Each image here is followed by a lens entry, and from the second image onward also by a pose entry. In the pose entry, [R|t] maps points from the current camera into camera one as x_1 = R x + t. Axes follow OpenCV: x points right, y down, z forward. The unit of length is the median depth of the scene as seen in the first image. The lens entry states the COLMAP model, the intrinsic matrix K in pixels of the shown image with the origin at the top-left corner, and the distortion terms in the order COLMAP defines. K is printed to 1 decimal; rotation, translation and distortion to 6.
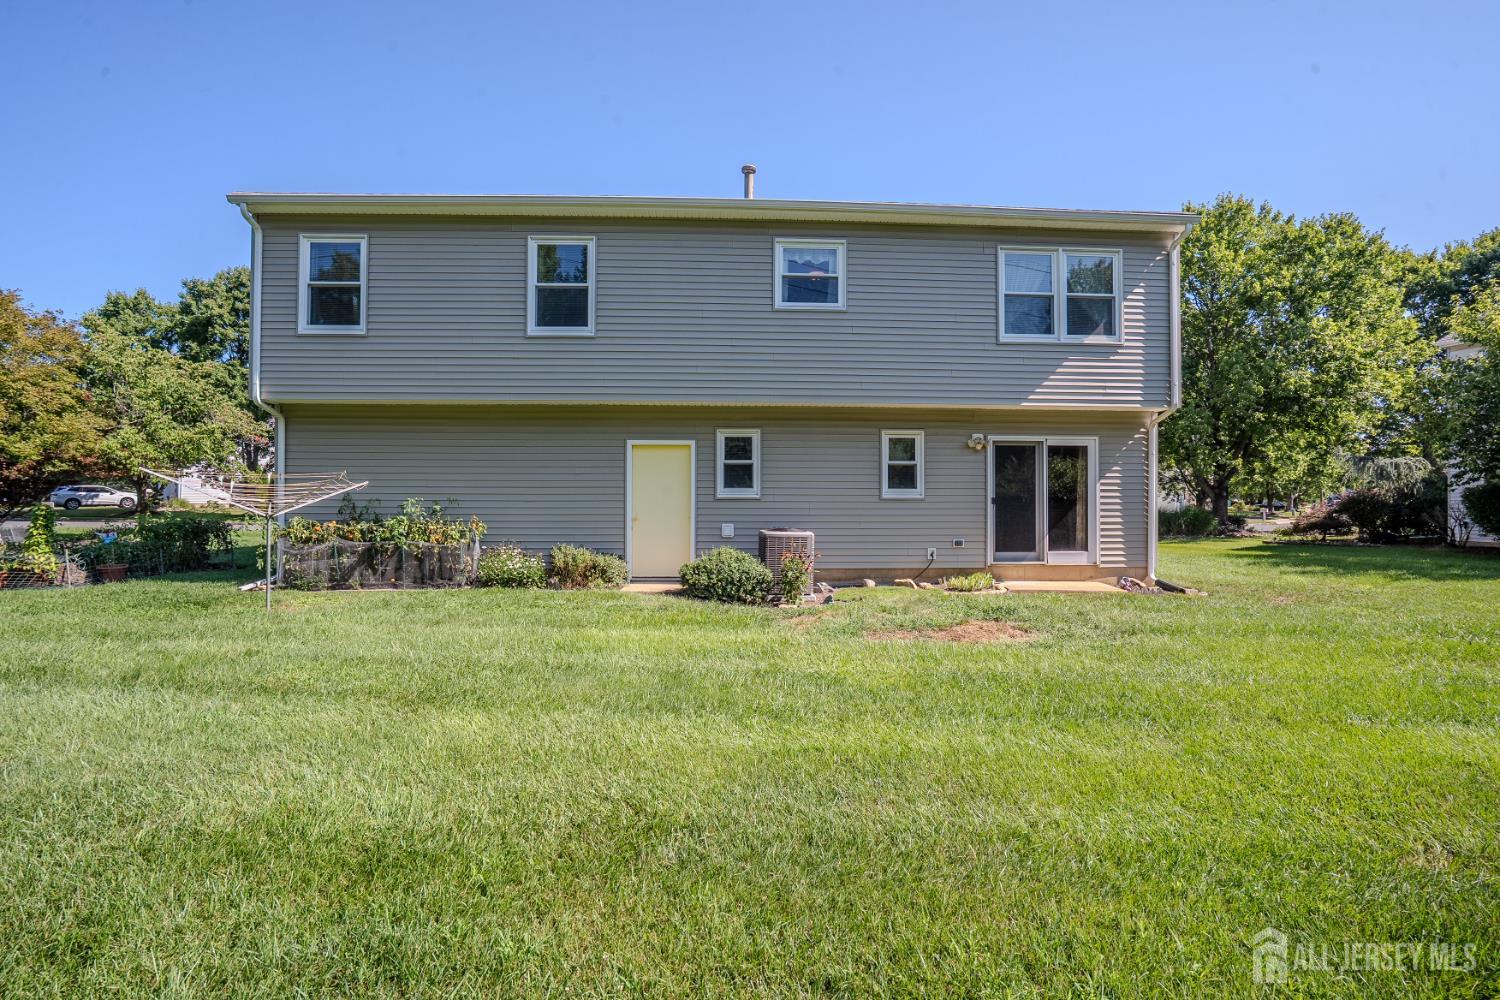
lens RADIAL K [[703.1, 0, 760.6], [0, 703.1, 494.2], [0, 0, 1]] dist [-0.037642, 0.002740]
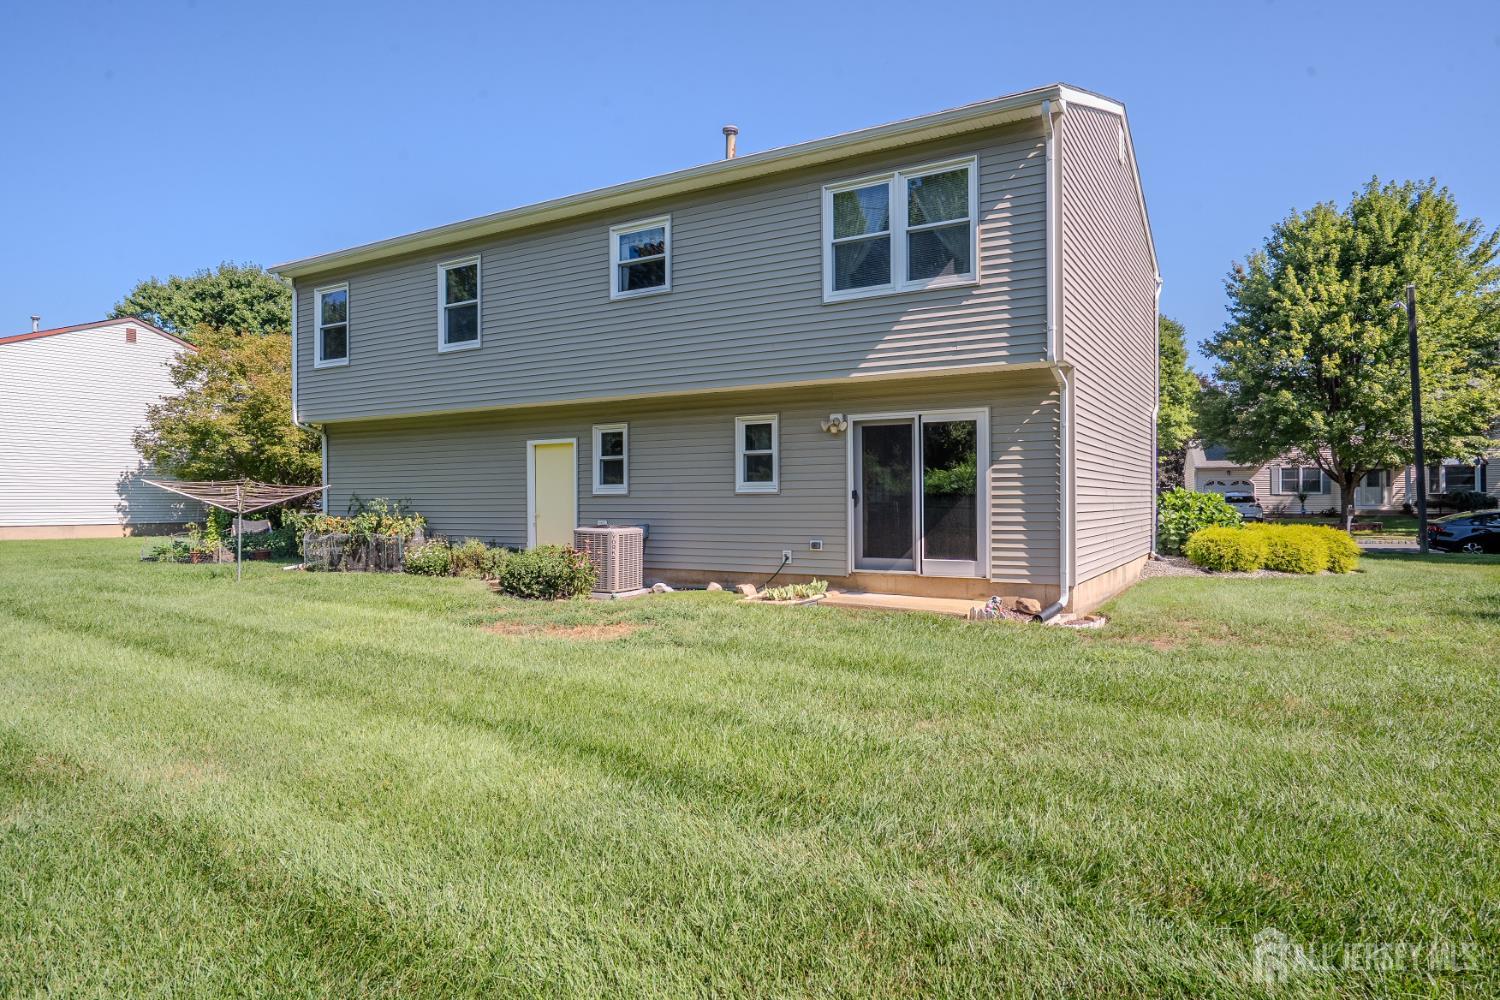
lens RADIAL K [[918.4, 0, 748.6], [0, 918.4, 496.2], [0, 0, 1]] dist [-0.009978, -0.001760]
pose [[0.829906, -0.009336, -0.557826, 0.843038], [0.015912, 0.999849, 0.006939, 0.001948], [0.557677, -0.014635, 0.829929, 0.041730]]
